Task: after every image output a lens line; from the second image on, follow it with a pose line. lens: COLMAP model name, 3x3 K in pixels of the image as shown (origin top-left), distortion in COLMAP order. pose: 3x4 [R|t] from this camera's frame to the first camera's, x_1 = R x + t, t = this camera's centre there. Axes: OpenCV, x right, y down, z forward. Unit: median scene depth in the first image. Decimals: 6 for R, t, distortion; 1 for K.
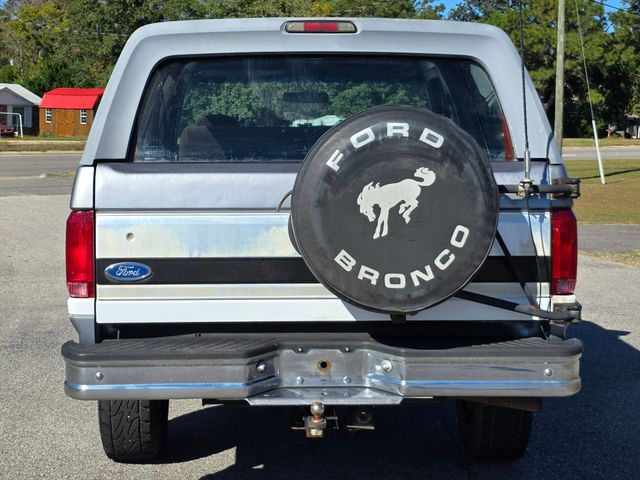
lens RADIAL K [[1124.4, 0, 342.8], [0, 1124.4, 226.0], [0, 0, 1]] dist [0.115673, 0.000000]
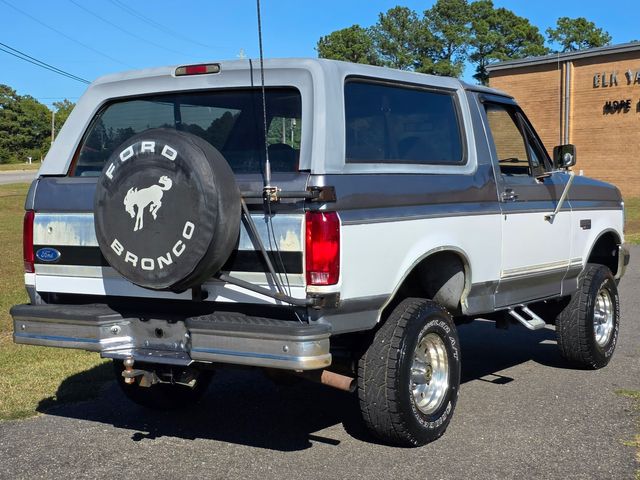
lens RADIAL K [[1124.4, 0, 346.1], [0, 1124.4, 229.7], [0, 0, 1]] dist [0.115673, 0.000000]
pose [[0.824528, 0.012489, -0.565683, 0.962554], [-0.030439, 0.999288, -0.022305, 0.031354], [0.565002, 0.035610, 0.824321, 0.059772]]
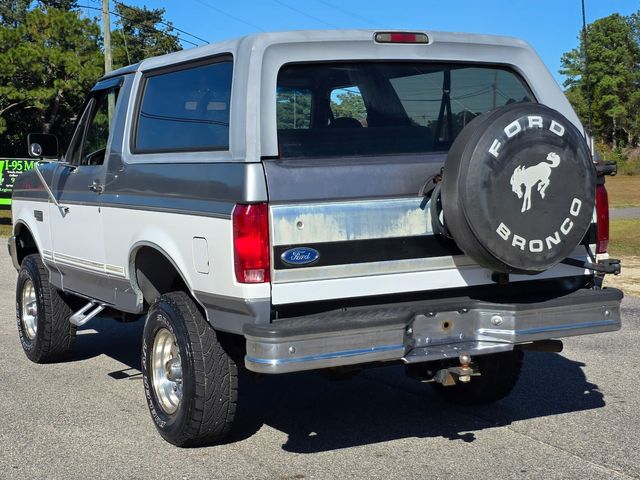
lens RADIAL K [[1124.4, 0, 322.2], [0, 1124.4, 268.6], [0, 0, 1]] dist [0.115673, 0.000000]
pose [[0.905417, -0.069656, 0.418769, -0.679659], [0.061734, 0.997565, 0.032458, 0.019138], [-0.420011, -0.003535, 0.907512, -0.019435]]
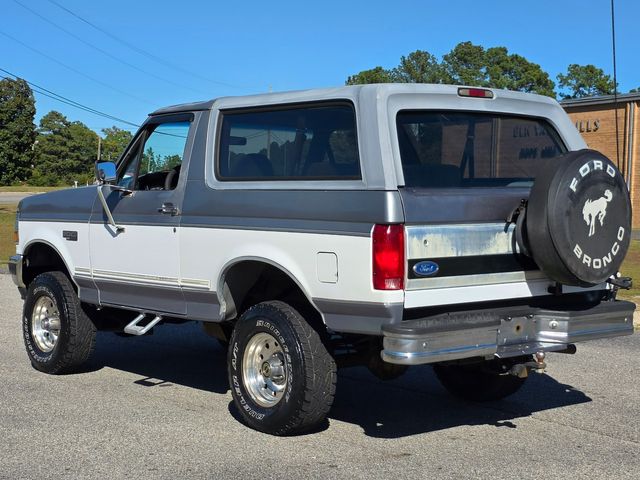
lens RADIAL K [[1124.4, 0, 328.4], [0, 1124.4, 252.0], [0, 0, 1]] dist [0.115673, 0.000000]
pose [[0.789742, -0.034424, 0.612473, -1.184969], [0.046391, 0.998917, -0.003674, 0.021698], [-0.611683, 0.031315, 0.790483, 0.002319]]
